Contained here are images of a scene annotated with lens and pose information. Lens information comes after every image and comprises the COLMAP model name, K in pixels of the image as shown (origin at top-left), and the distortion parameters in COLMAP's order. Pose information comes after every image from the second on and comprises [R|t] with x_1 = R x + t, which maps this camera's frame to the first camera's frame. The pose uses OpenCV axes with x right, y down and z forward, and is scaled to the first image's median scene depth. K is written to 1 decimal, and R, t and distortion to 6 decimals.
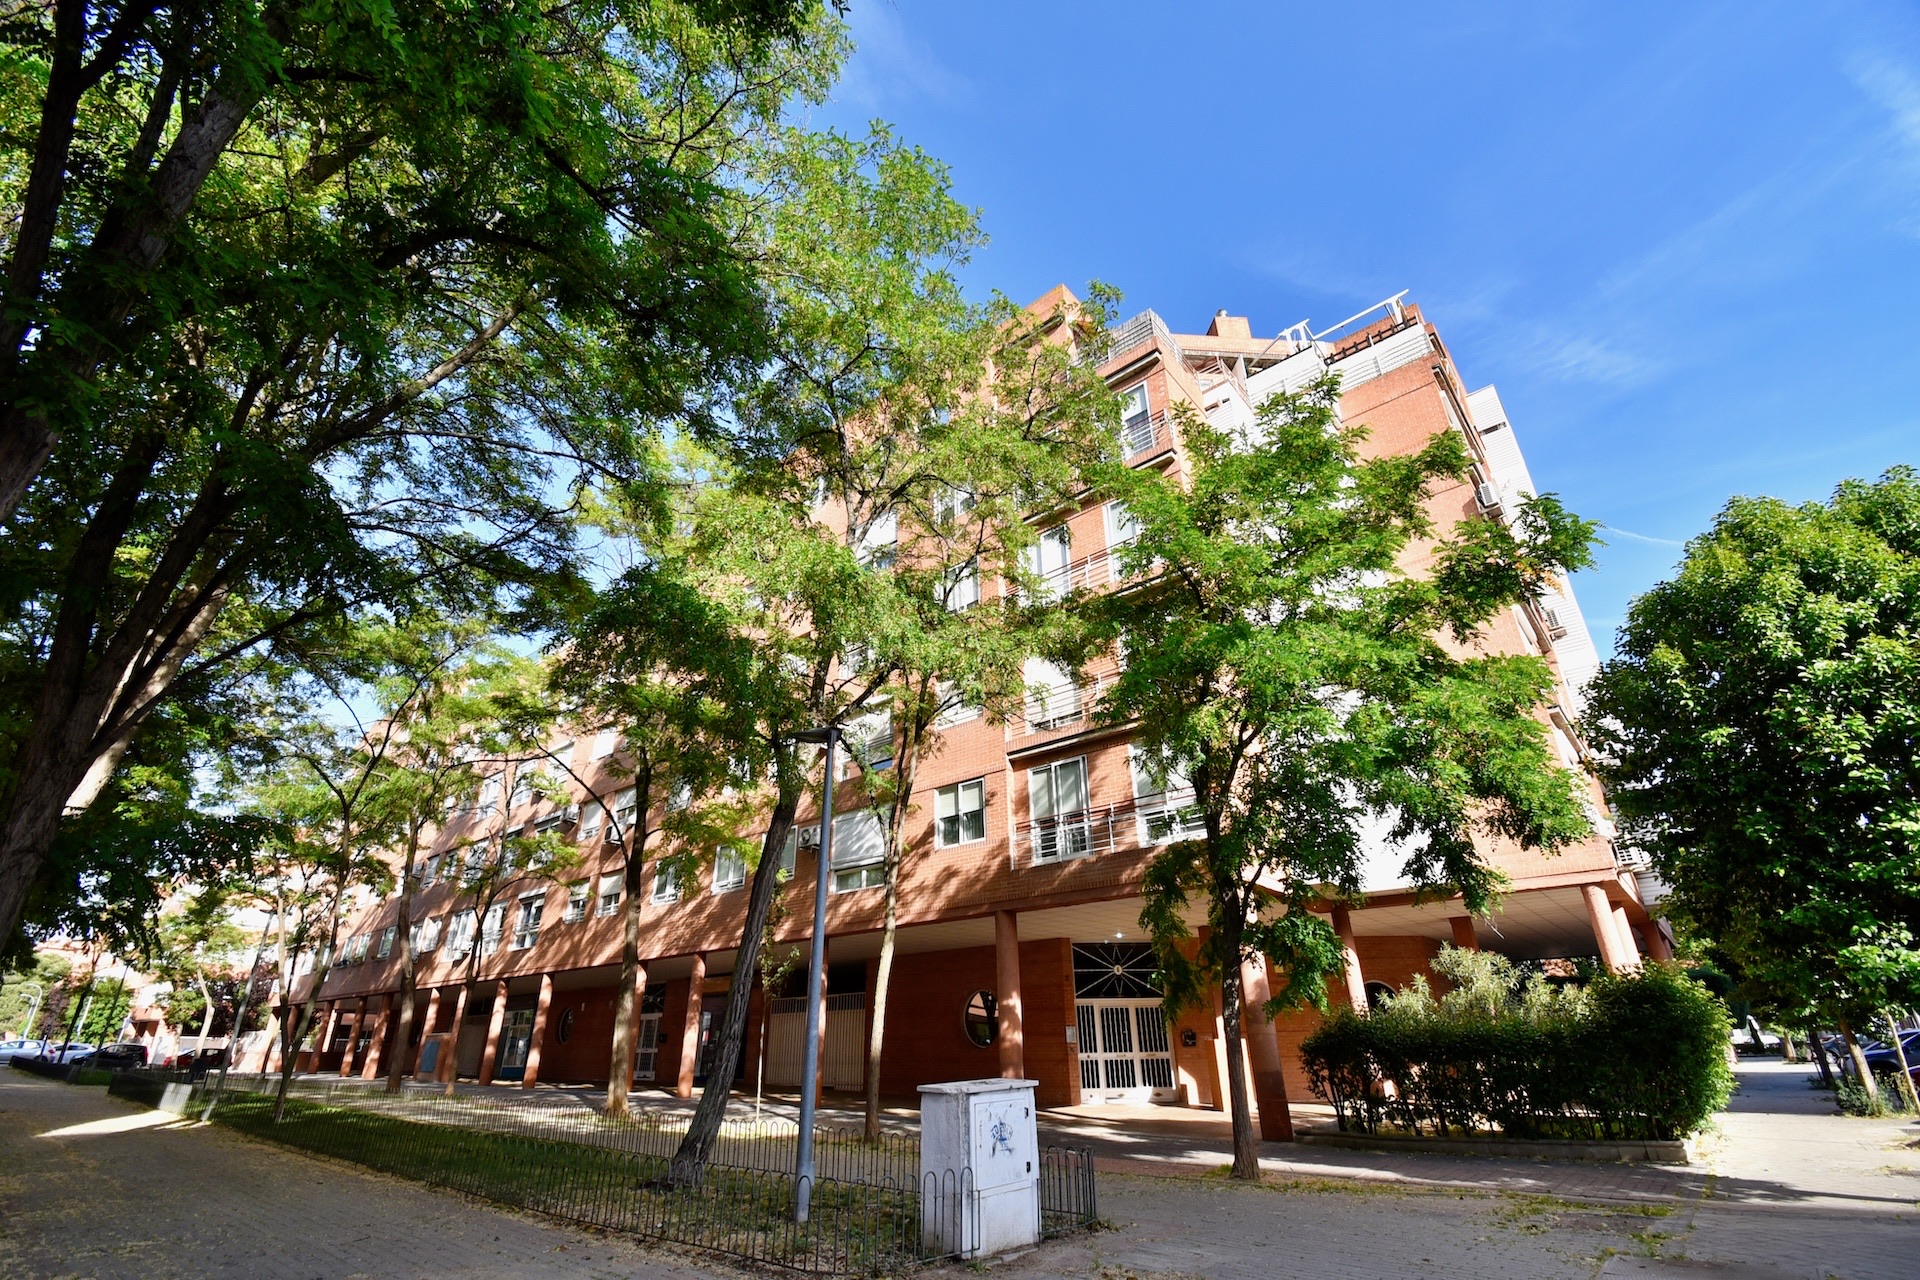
lens RADIAL K [[836.3, 0, 956.7], [0, 836.3, 633.6], [0, 0, 1]] dist [0.016878, -0.024445]
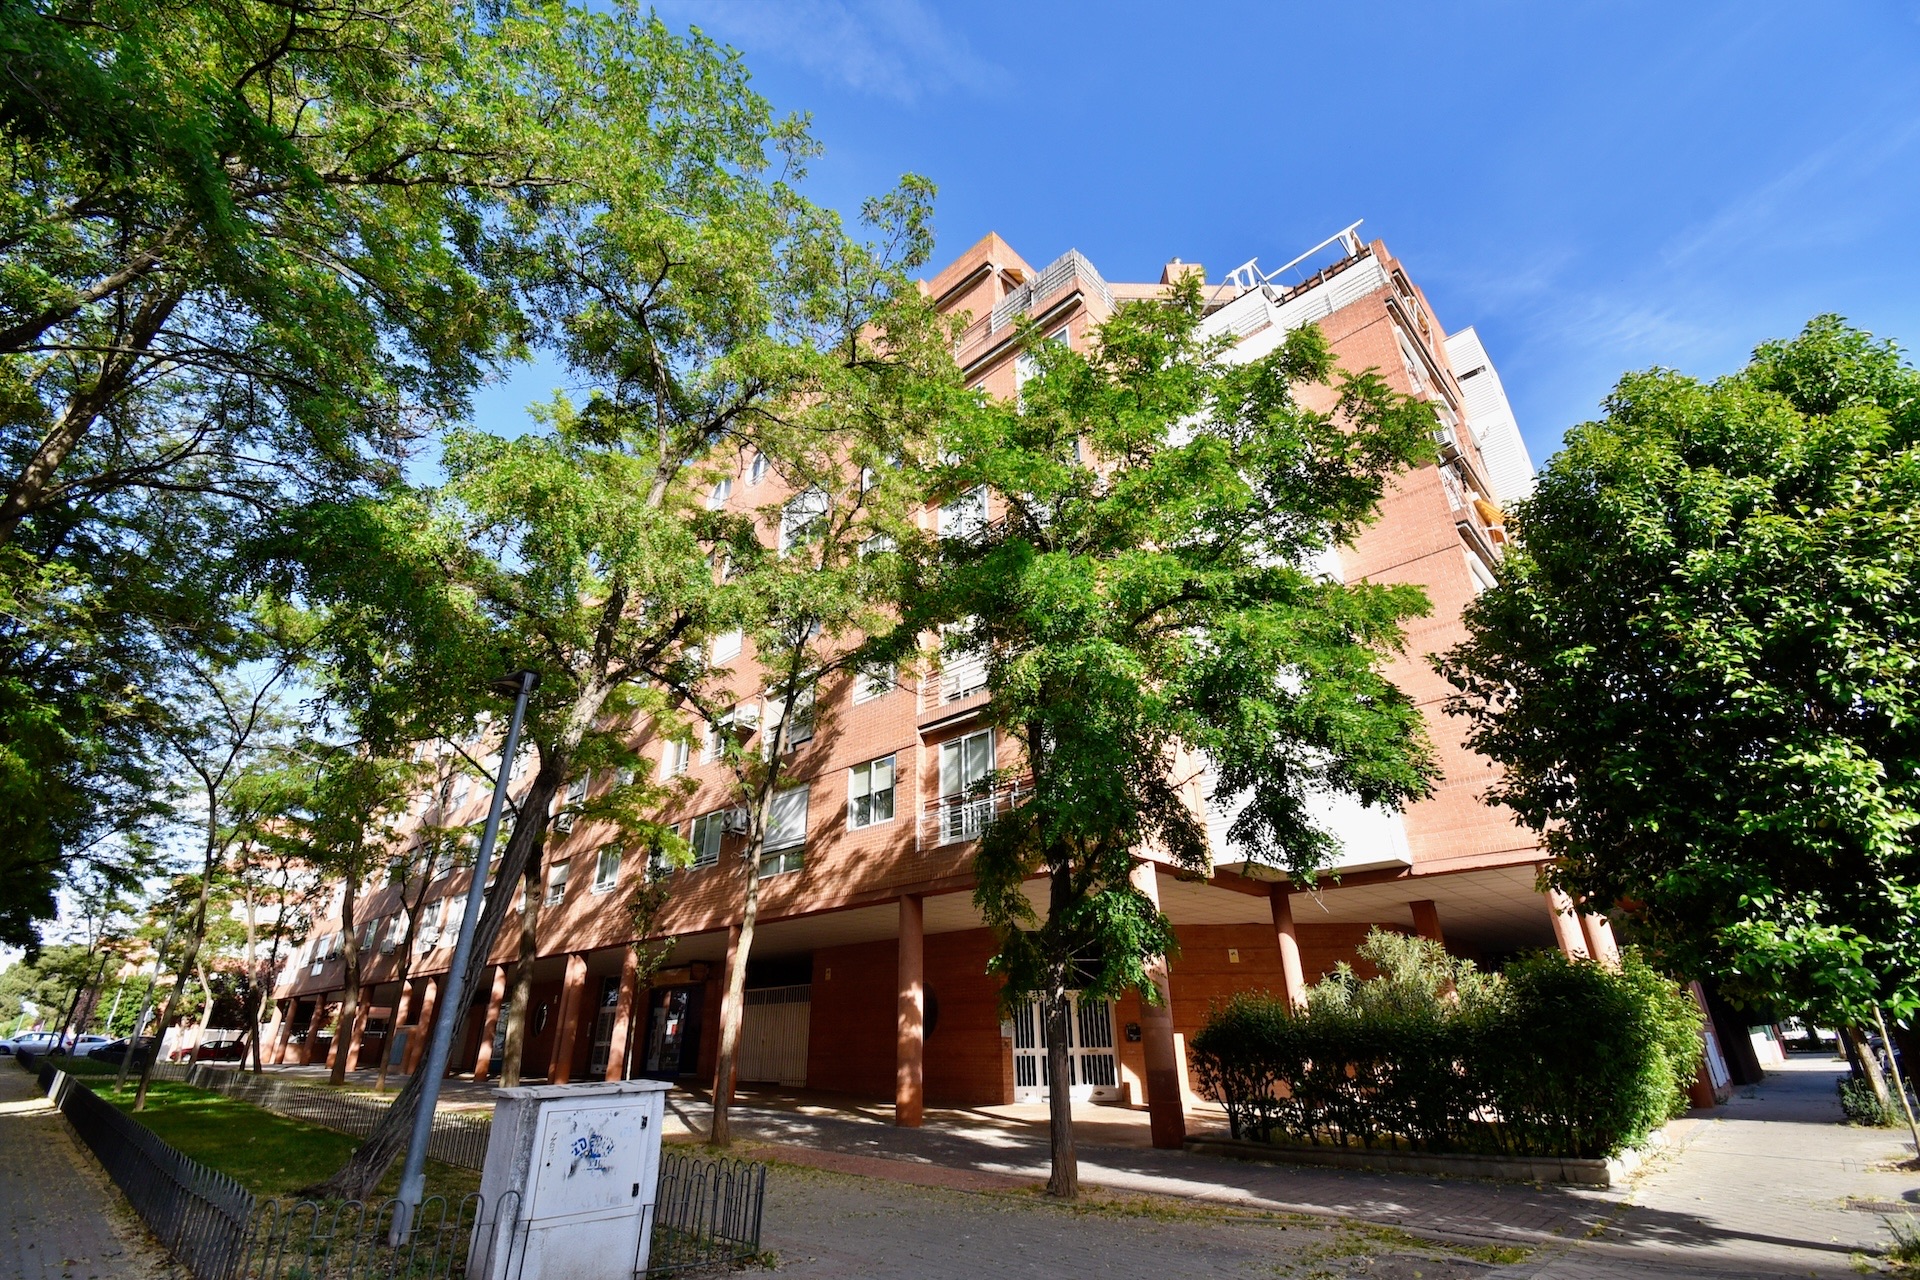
lens RADIAL K [[834.5, 0, 958.8], [0, 834.5, 631.2], [0, 0, 1]] dist [0.014507, -0.023249]
pose [[0.998778, -0.019121, -0.045579, 0.157280], [0.019202, 0.999815, 0.001323, 0.037484], [0.045545, -0.002197, 0.998960, 0.076983]]
